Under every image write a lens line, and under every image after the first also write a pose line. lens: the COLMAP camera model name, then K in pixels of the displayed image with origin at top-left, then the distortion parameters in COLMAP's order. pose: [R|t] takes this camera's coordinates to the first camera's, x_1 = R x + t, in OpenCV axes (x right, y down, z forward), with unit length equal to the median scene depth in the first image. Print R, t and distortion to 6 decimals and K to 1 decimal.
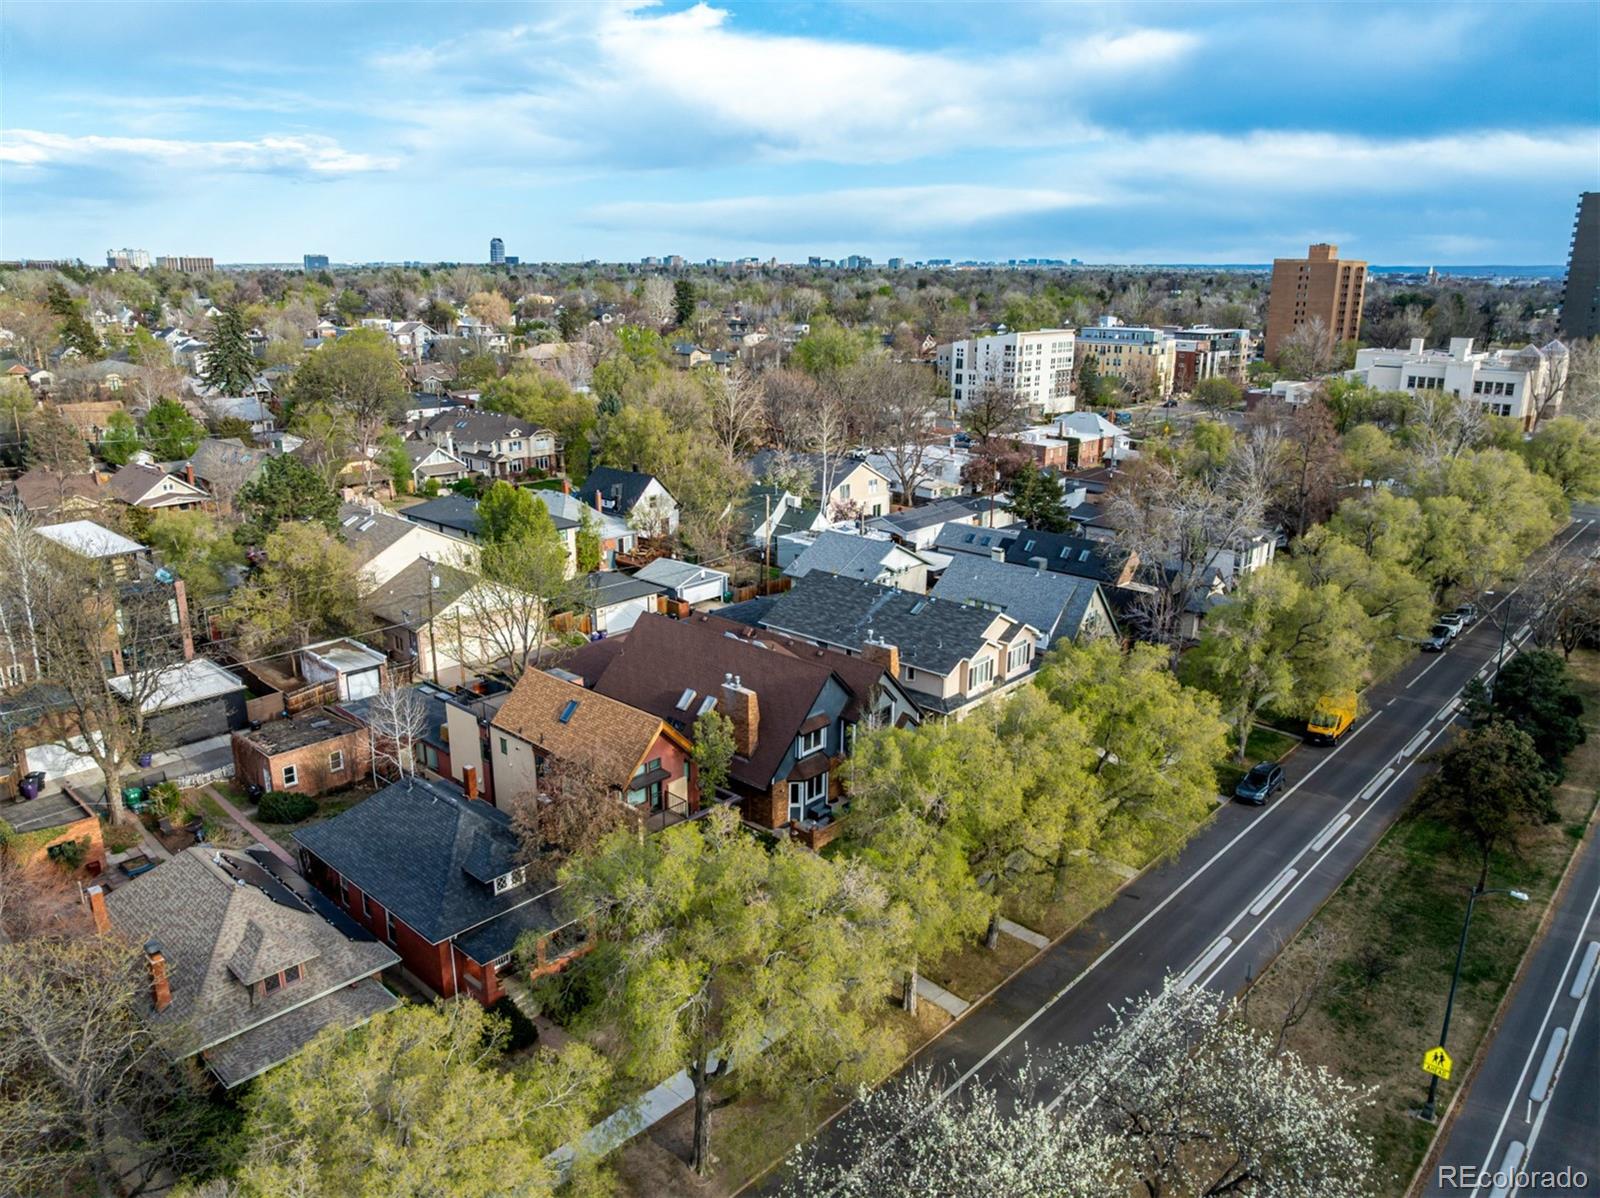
lens RADIAL K [[1123.3, 0, 800.0], [0, 1123.3, 599.0], [0, 0, 1]] dist [-0.035289, -0.004395]
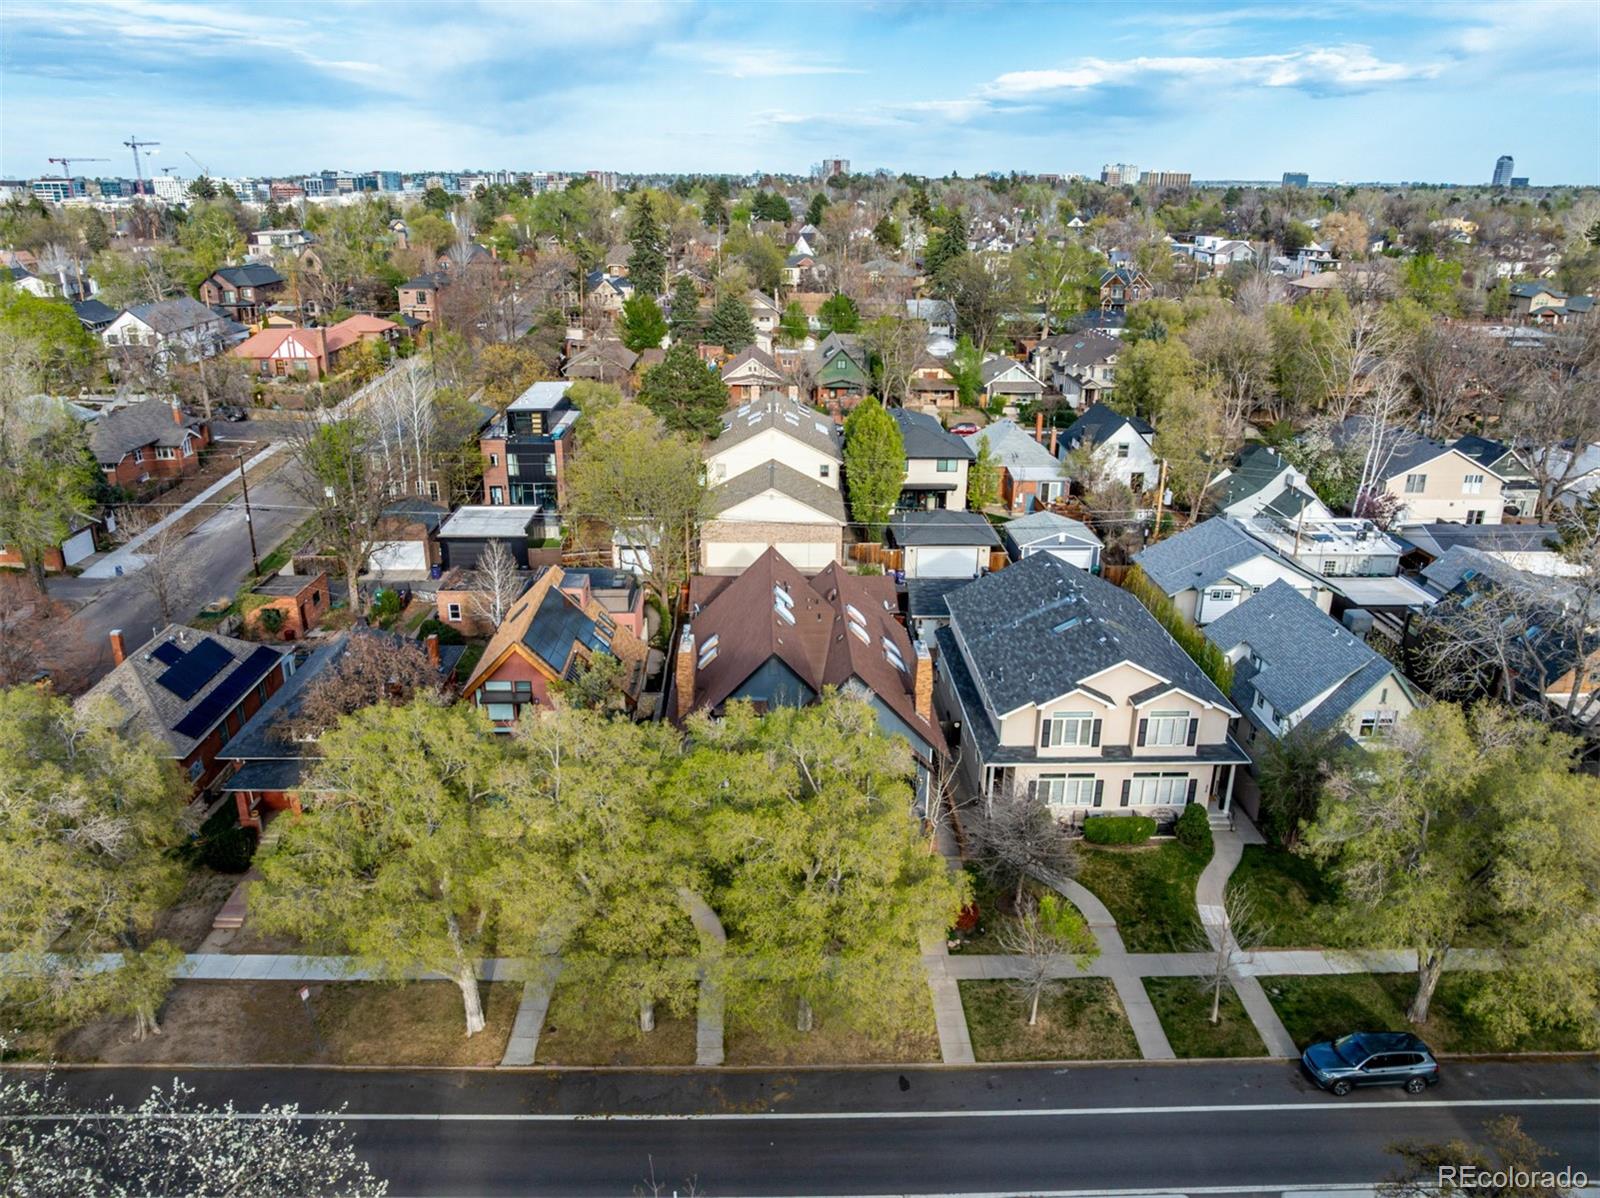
lens RADIAL K [[1123.3, 0, 800.0], [0, 1123.3, 599.0], [0, 0, 1]] dist [-0.035289, -0.004395]
pose [[0.694514, 0.248545, -0.675185, 0.382273], [-0.202964, 0.968004, 0.147561, -0.066288], [0.690258, 0.034555, 0.722738, 0.265896]]
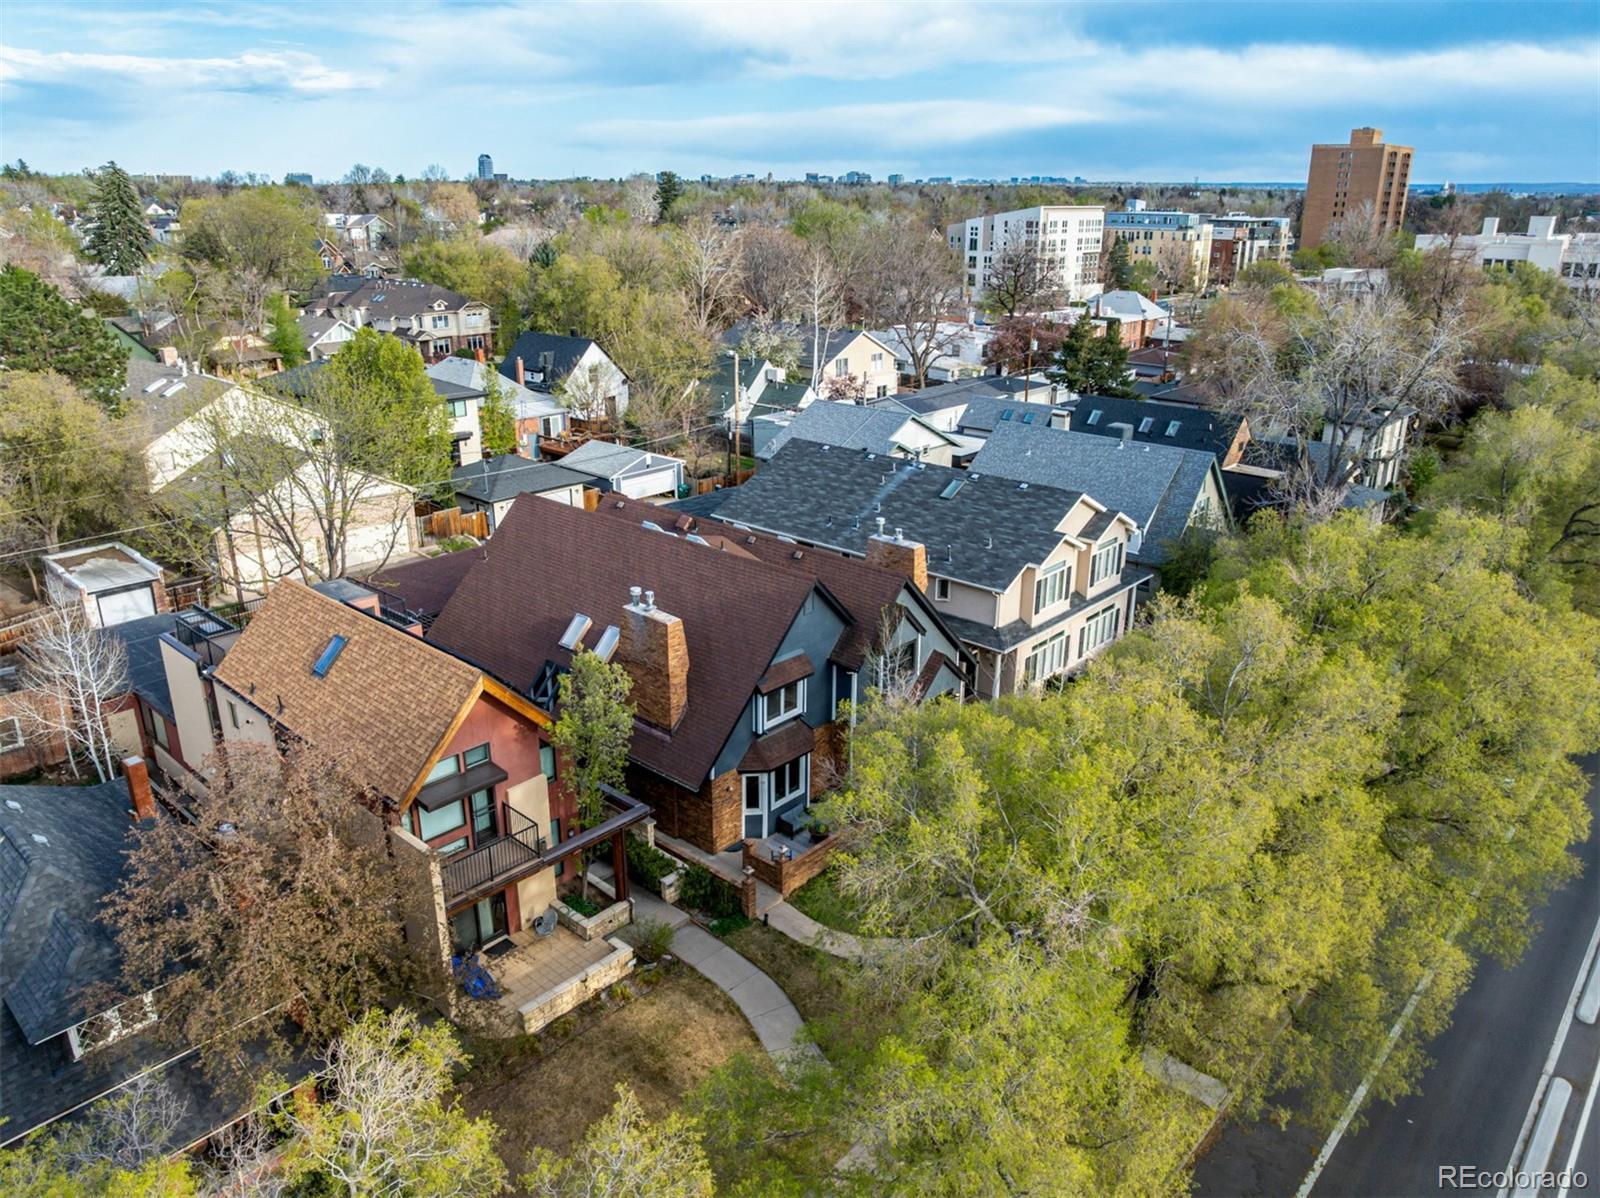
lens RADIAL K [[1123.3, 0, 800.0], [0, 1123.3, 599.0], [0, 0, 1]] dist [-0.035289, -0.004395]
pose [[0.999992, -0.003834, 0.000751, 0.012809], [0.003777, 0.997876, 0.065029, 0.022902], [-0.000999, -0.065026, 0.997883, 0.273981]]
